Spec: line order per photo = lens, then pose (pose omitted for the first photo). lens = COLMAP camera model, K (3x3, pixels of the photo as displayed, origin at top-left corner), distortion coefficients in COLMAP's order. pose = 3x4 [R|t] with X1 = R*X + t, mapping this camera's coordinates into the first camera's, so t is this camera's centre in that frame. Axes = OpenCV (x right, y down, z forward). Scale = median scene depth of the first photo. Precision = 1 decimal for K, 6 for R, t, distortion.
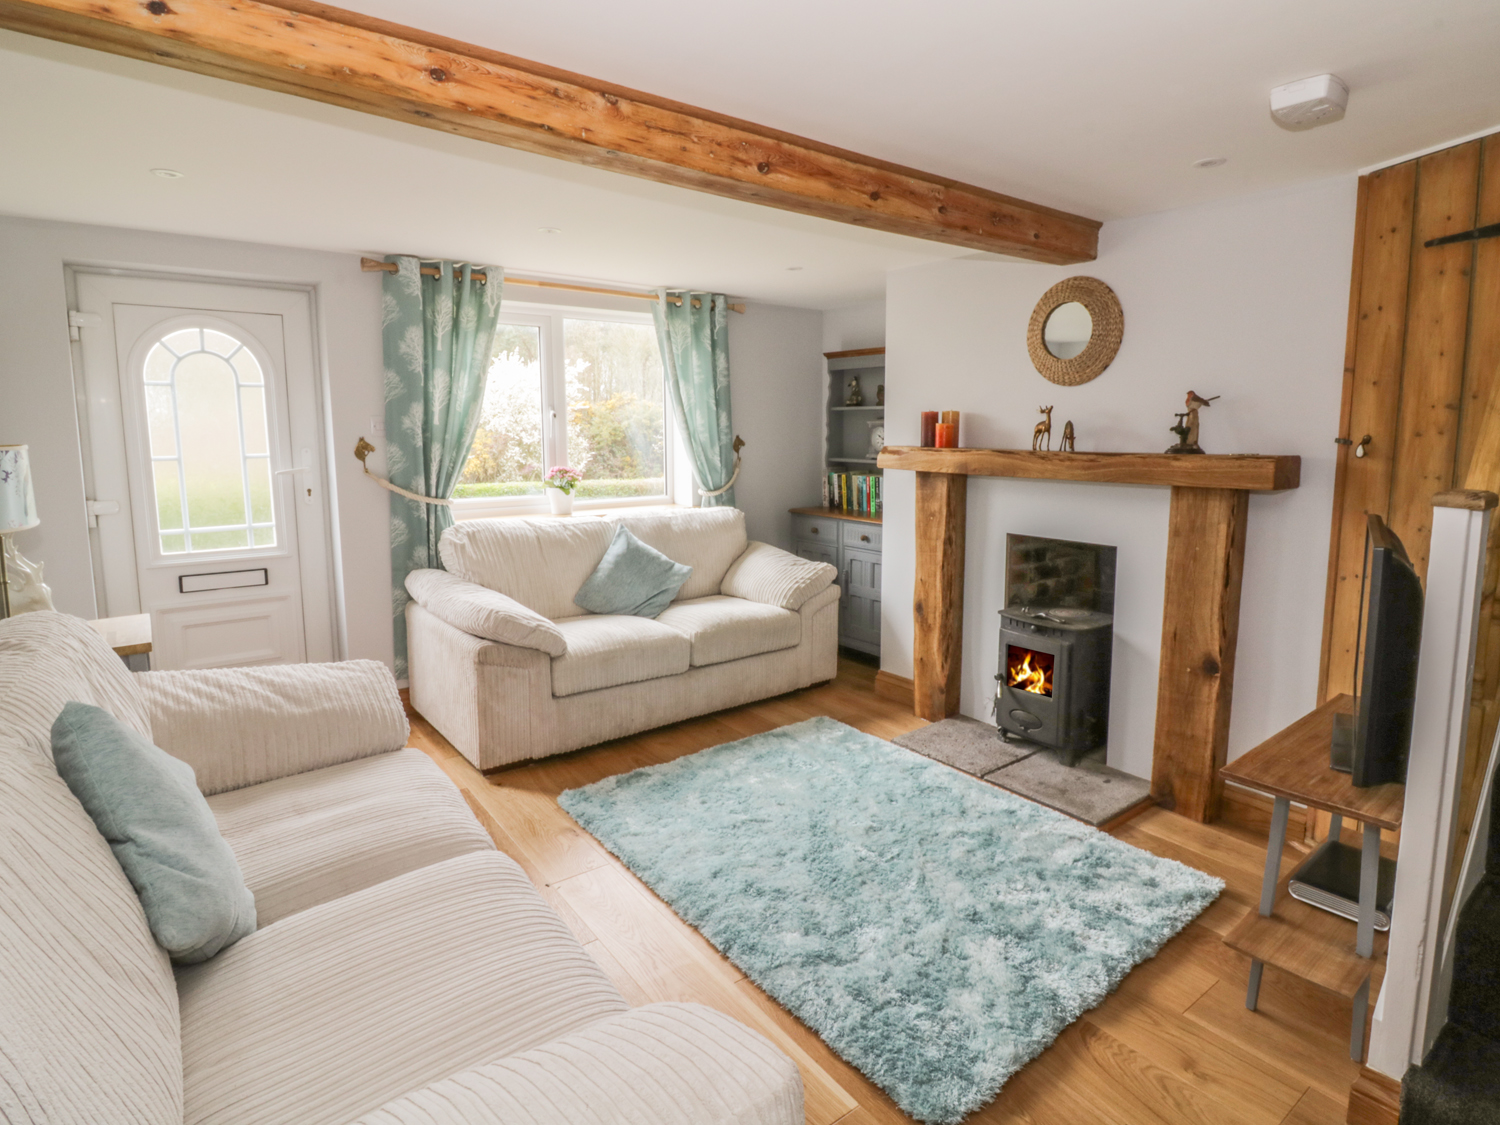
lens RADIAL K [[837.6, 0, 754.2], [0, 837.6, 544.9], [0, 0, 1]] dist [-0.000332, -0.001422]
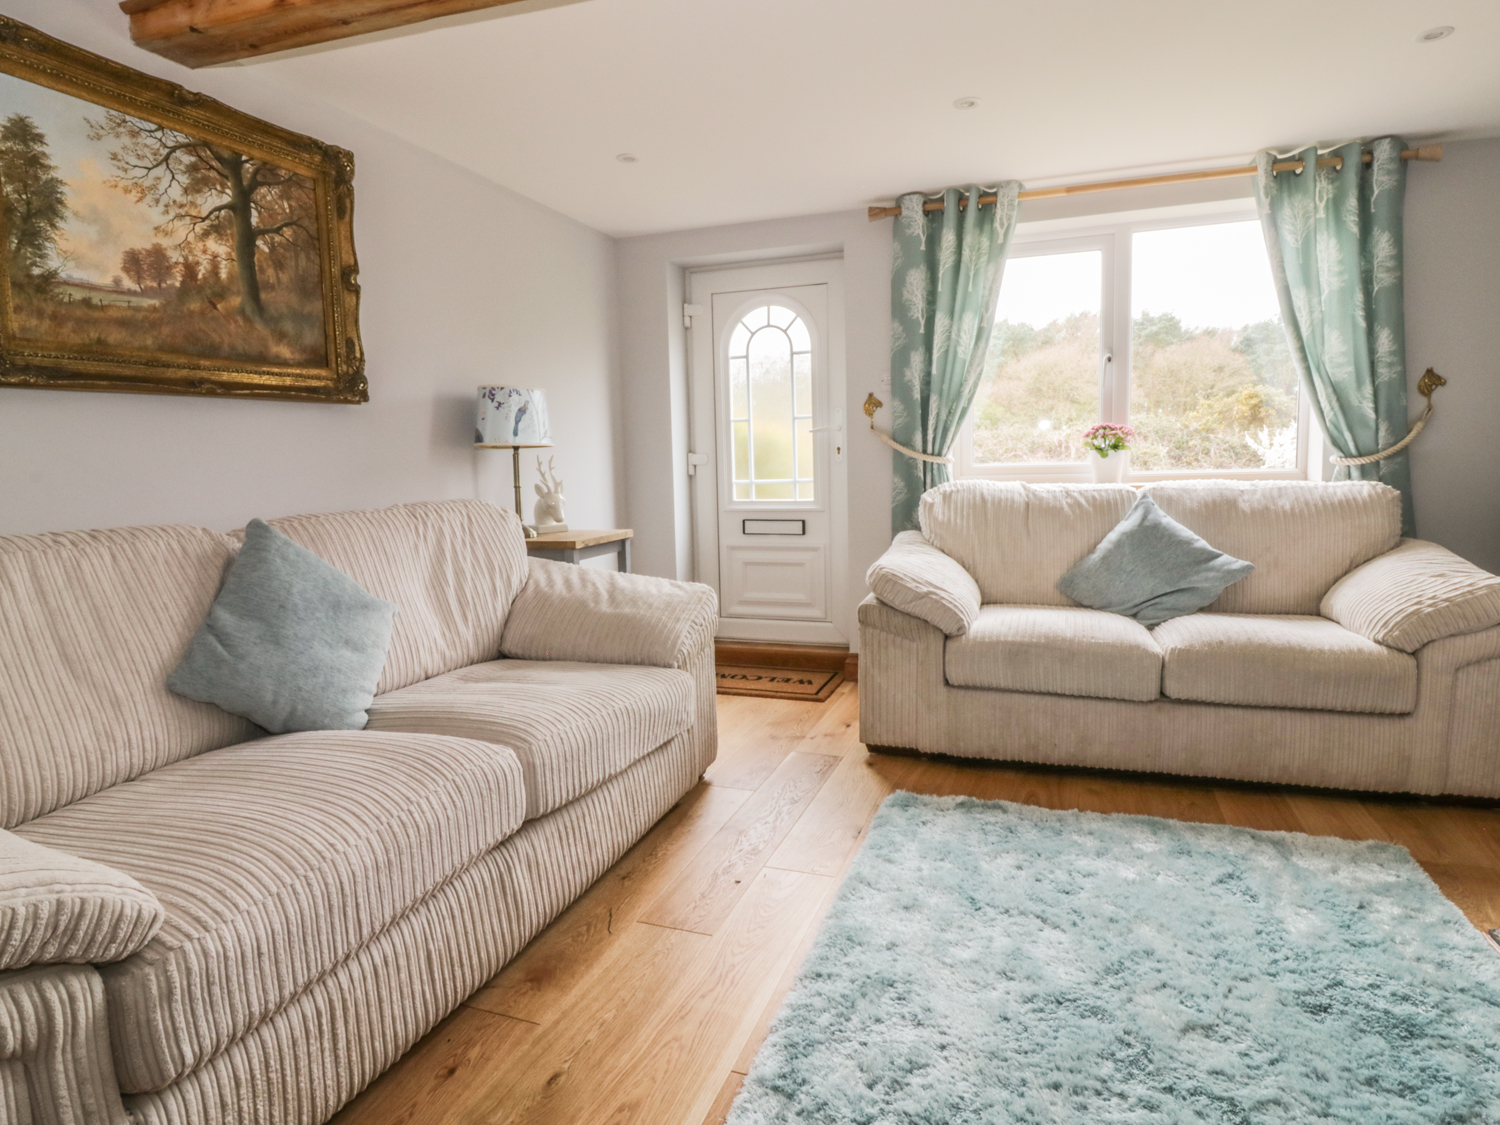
lens RADIAL K [[830.1, 0, 750.0], [0, 830.1, 562.5], [0, 0, 1]] dist [-0.001247, -0.011339]
pose [[0.535985, 0.092487, -0.839146, 0.293848], [-0.102356, 0.993768, 0.044151, 0.042042], [0.838000, 0.062227, 0.542111, 0.347904]]
